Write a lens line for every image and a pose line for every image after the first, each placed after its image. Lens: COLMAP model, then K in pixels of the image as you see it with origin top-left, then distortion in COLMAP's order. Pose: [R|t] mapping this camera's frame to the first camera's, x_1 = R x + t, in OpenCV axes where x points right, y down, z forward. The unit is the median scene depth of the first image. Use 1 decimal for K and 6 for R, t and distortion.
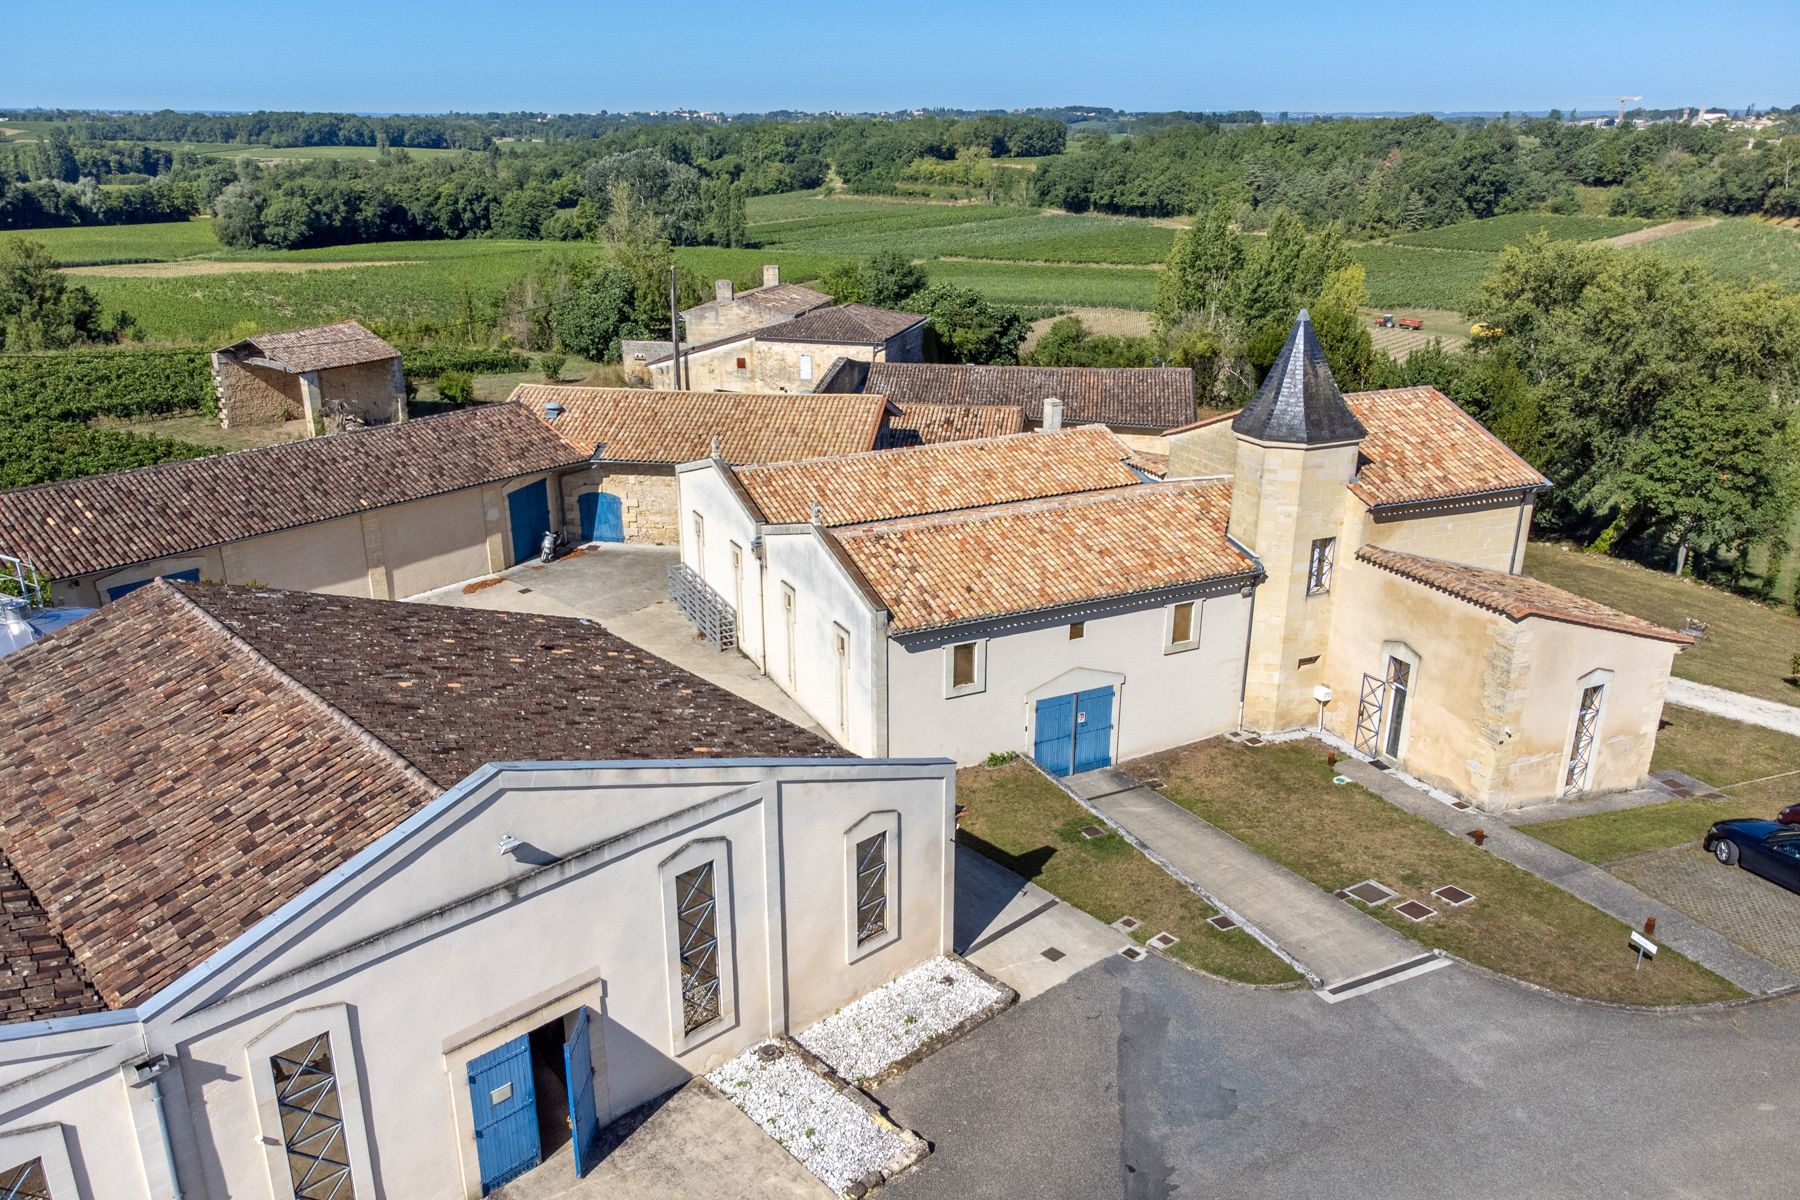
lens RADIAL K [[1350.0, 0, 900.0], [0, 1350.0, 600.0], [0, 0, 1]] dist [0.004289, 0.002423]
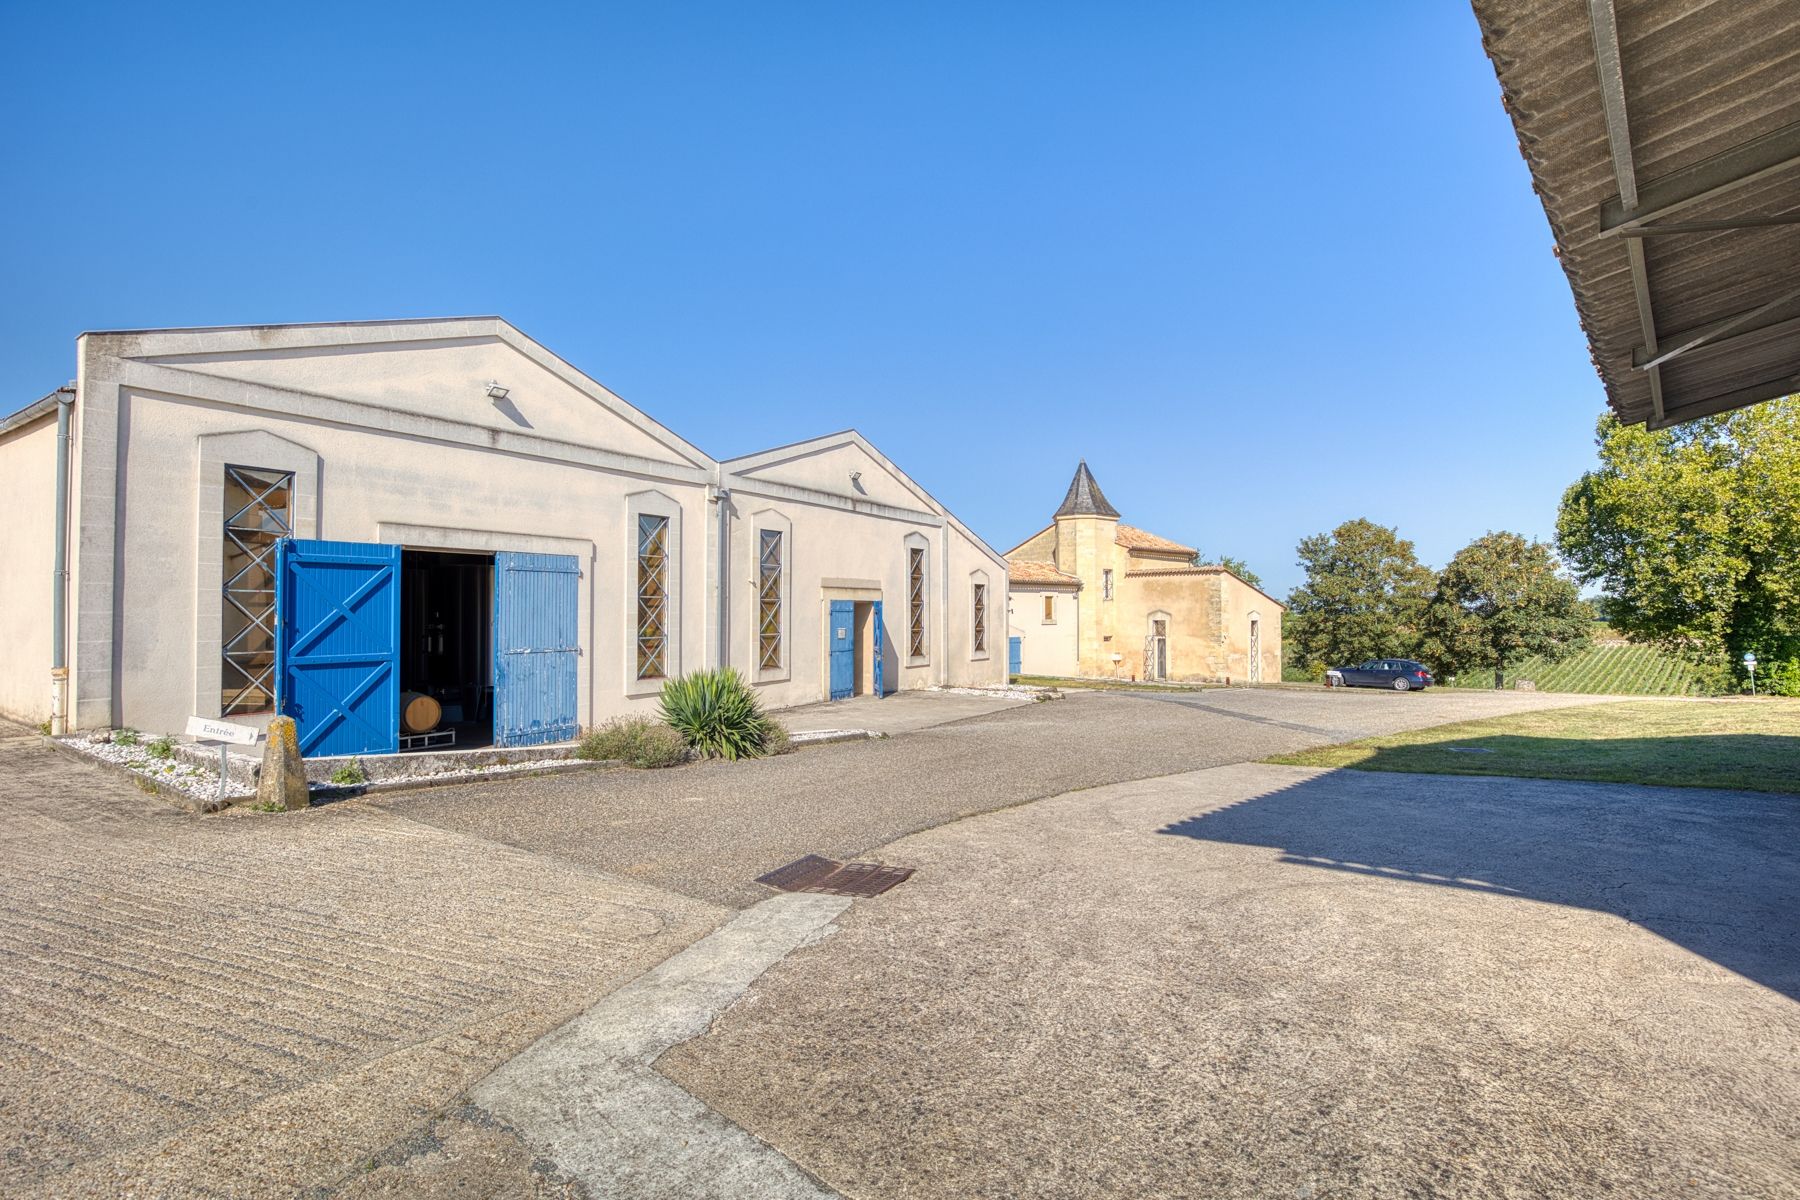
lens RADIAL K [[816.4, 0, 900.0], [0, 816.4, 600.0], [0, 0, 1]] dist [-0.035135, 0.000097]
pose [[0.969845, -0.001031, 0.243720, -0.030593], [0.087962, 0.934072, -0.346080, 0.044323], [-0.227296, 0.357082, 0.905996, 0.003876]]
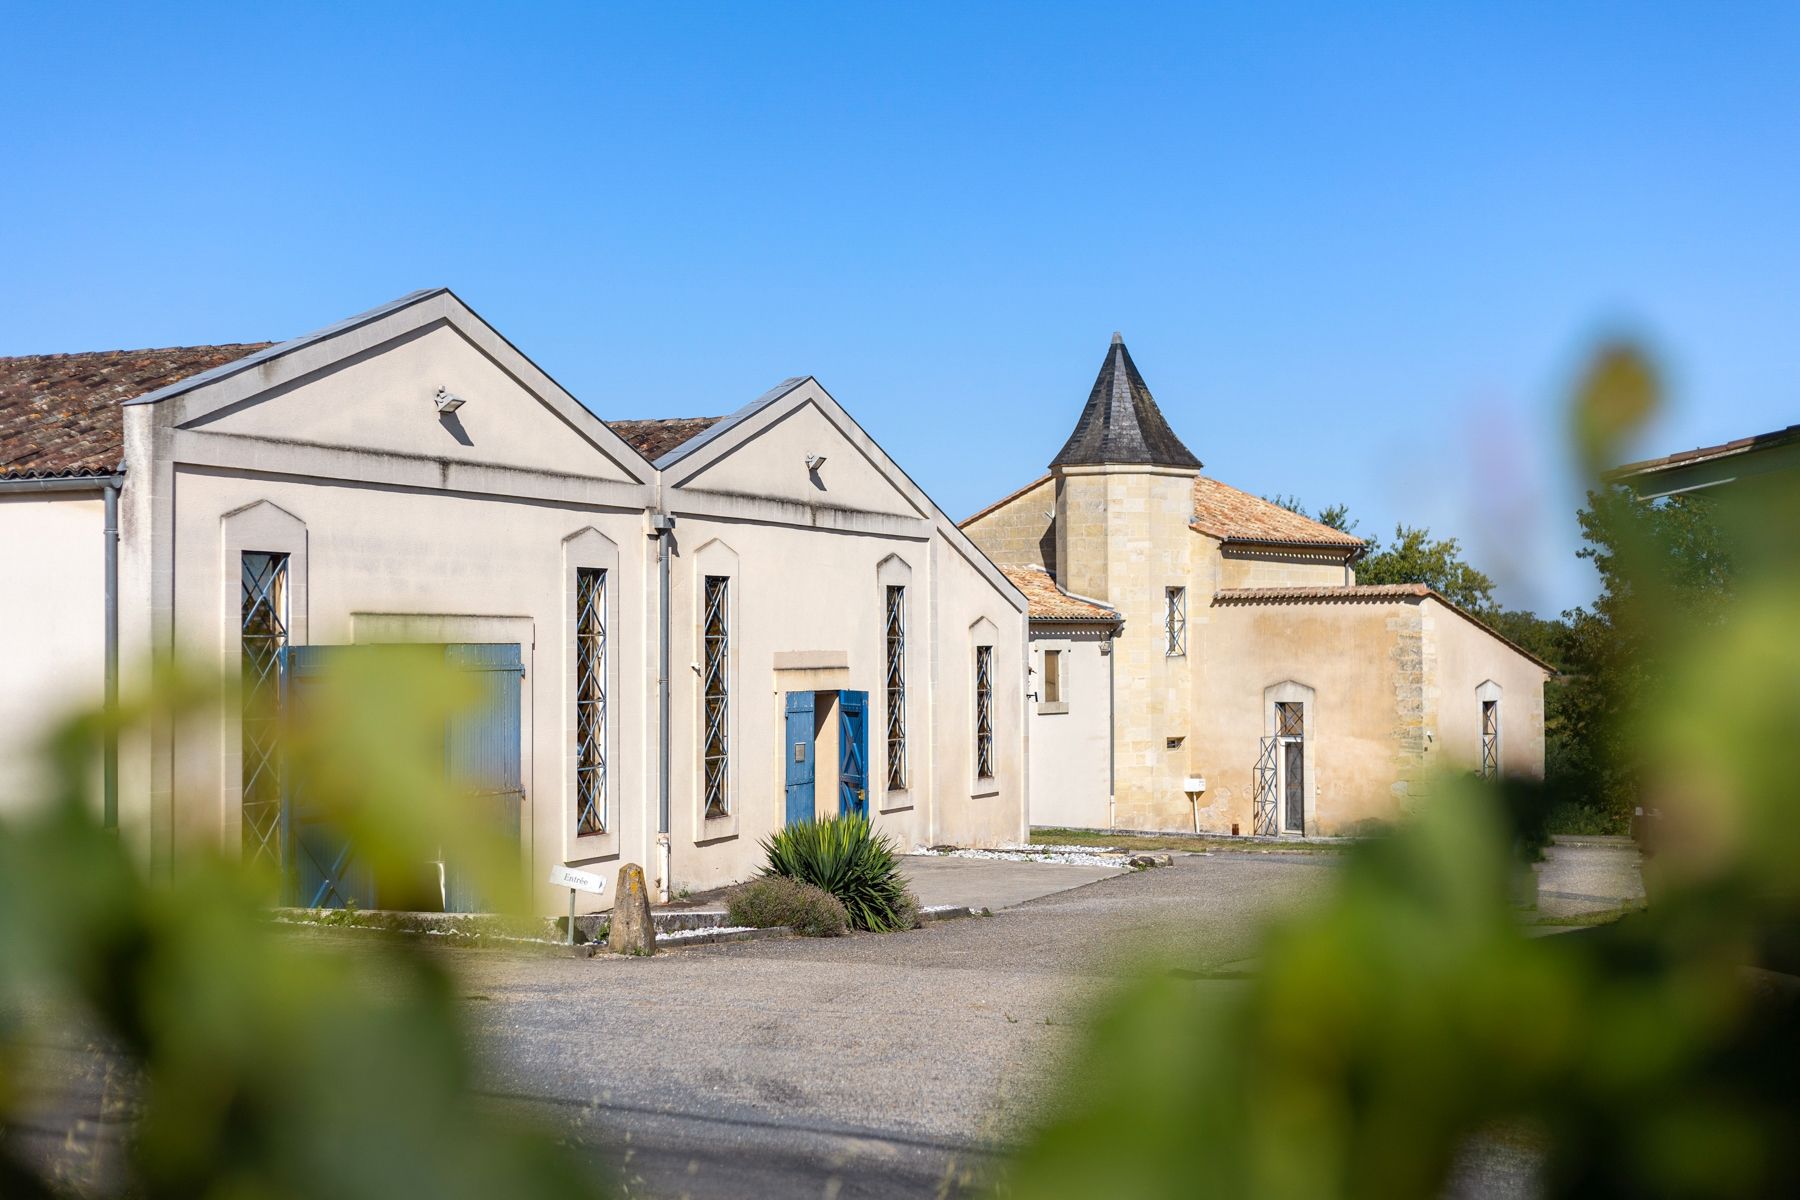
lens RADIAL K [[2539.2, 0, 900.0], [0, 2539.2, 600.0], [0, 0, 1]] dist [0.013731, -0.021431]
pose [[0.904932, -0.001209, 0.425554, -0.062912], [0.154461, 0.932733, -0.325808, 0.054792], [-0.396535, 0.360566, 0.844247, -0.033774]]
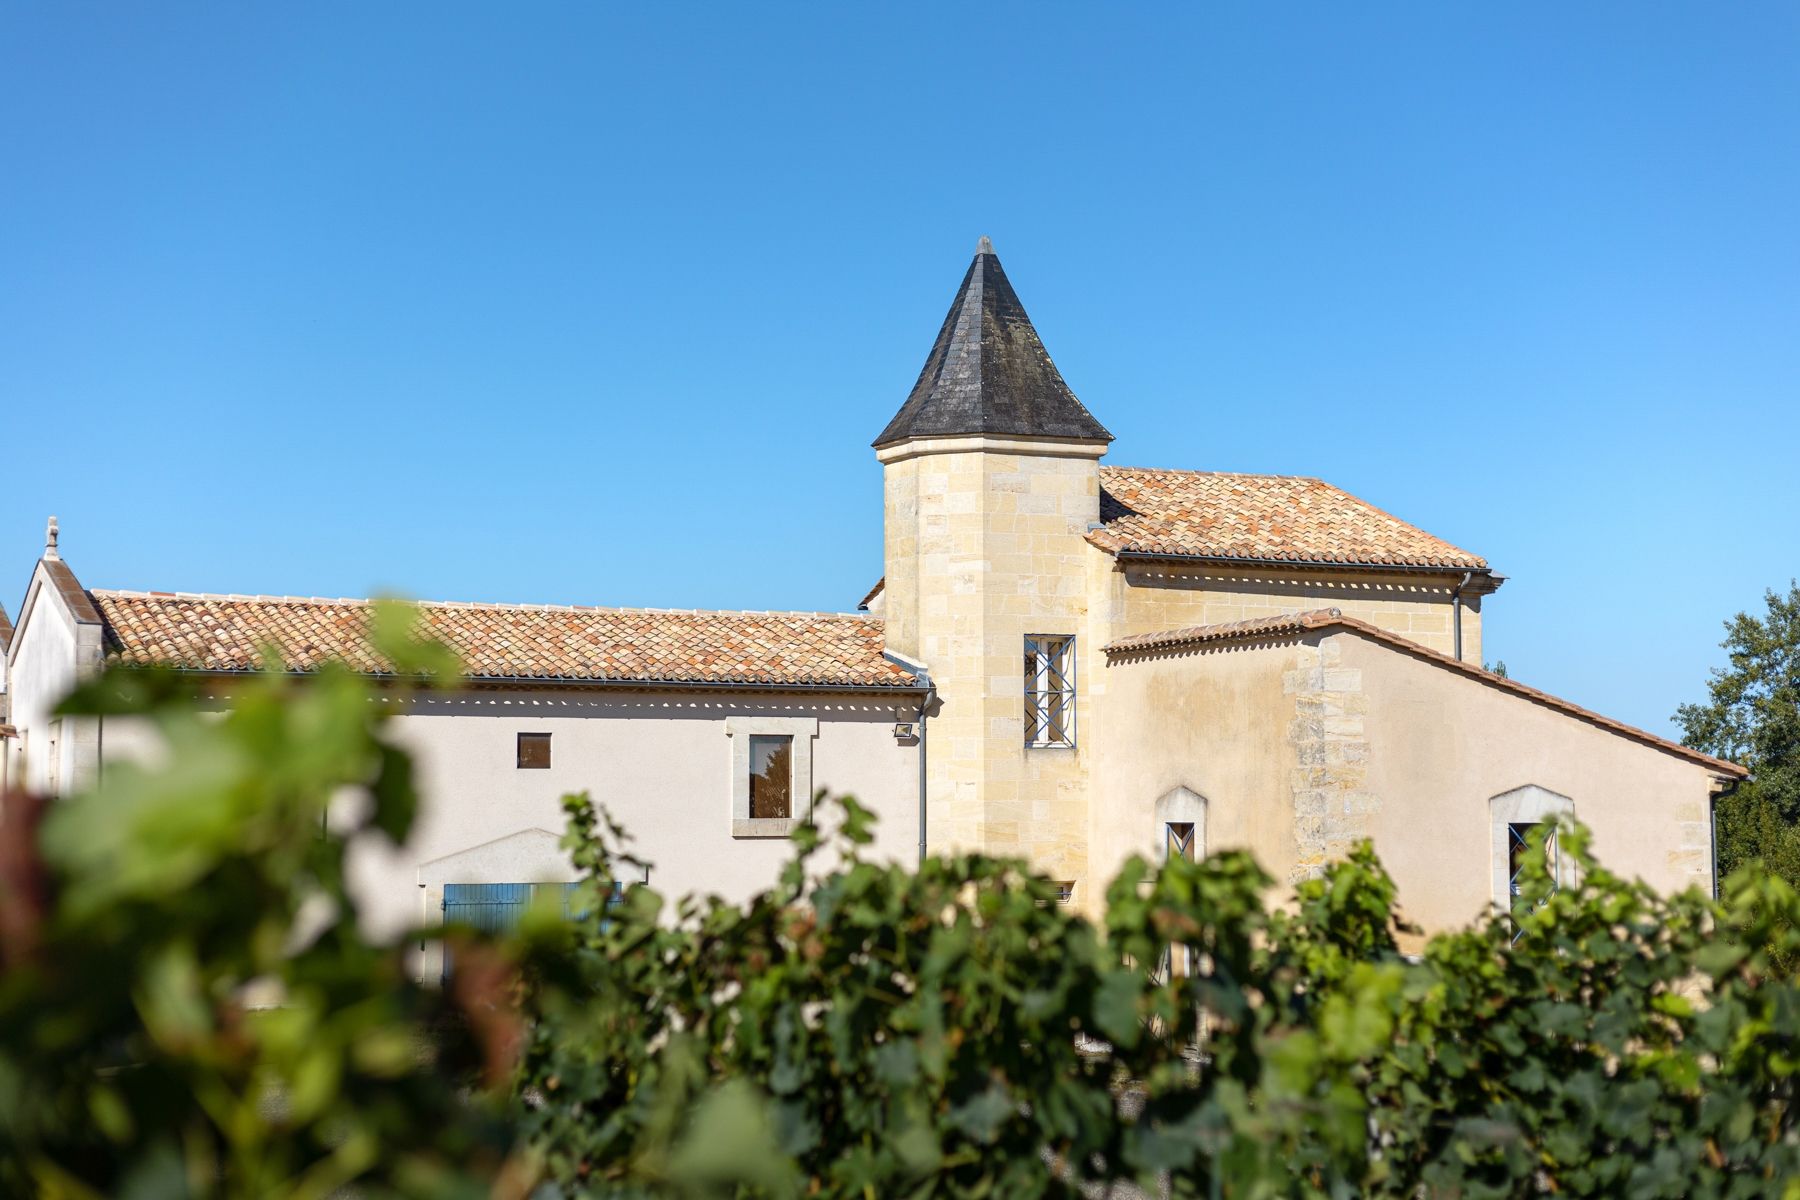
lens RADIAL K [[2539.2, 0, 900.0], [0, 2539.2, 600.0], [0, 0, 1]] dist [0.013731, -0.021431]
pose [[0.999495, -0.007944, -0.030782, 0.034275], [-0.005730, 0.907401, -0.420228, 0.042619], [0.031270, 0.420191, 0.906897, 0.011929]]
